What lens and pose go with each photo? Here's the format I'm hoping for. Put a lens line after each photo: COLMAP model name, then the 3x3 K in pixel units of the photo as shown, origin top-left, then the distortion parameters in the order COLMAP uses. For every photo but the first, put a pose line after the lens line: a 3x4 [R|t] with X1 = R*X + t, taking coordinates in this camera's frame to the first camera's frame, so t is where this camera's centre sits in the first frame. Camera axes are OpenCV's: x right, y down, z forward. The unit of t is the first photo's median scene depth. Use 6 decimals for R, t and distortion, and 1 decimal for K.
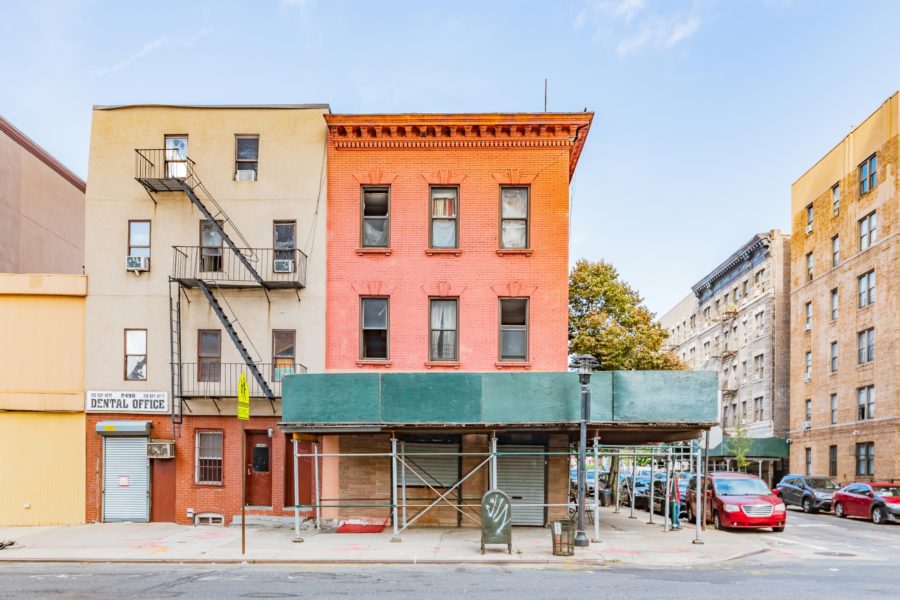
lens RADIAL K [[696.1, 0, 452.9], [0, 696.1, 470.4], [0, 0, 1]] dist [-0.002640, 0.000179]
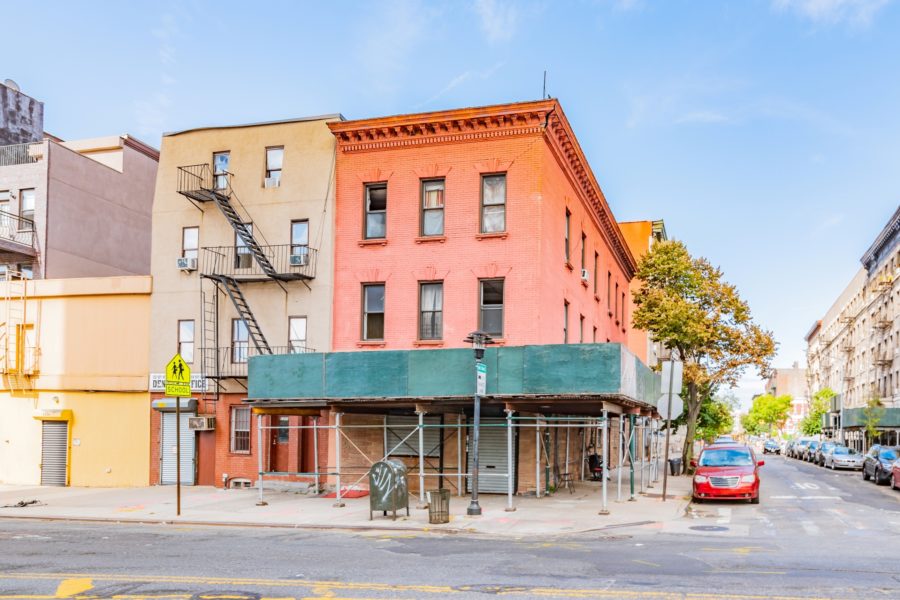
lens RADIAL K [[635.0, 0, 594.8], [0, 635.0, 432.2], [0, 0, 1]] dist [-0.003382, 0.003153]
pose [[0.983887, -0.001757, -0.178784, 0.412453], [-0.000359, 0.999930, -0.011800, -0.002376], [0.178792, 0.011674, 0.983818, 0.076783]]
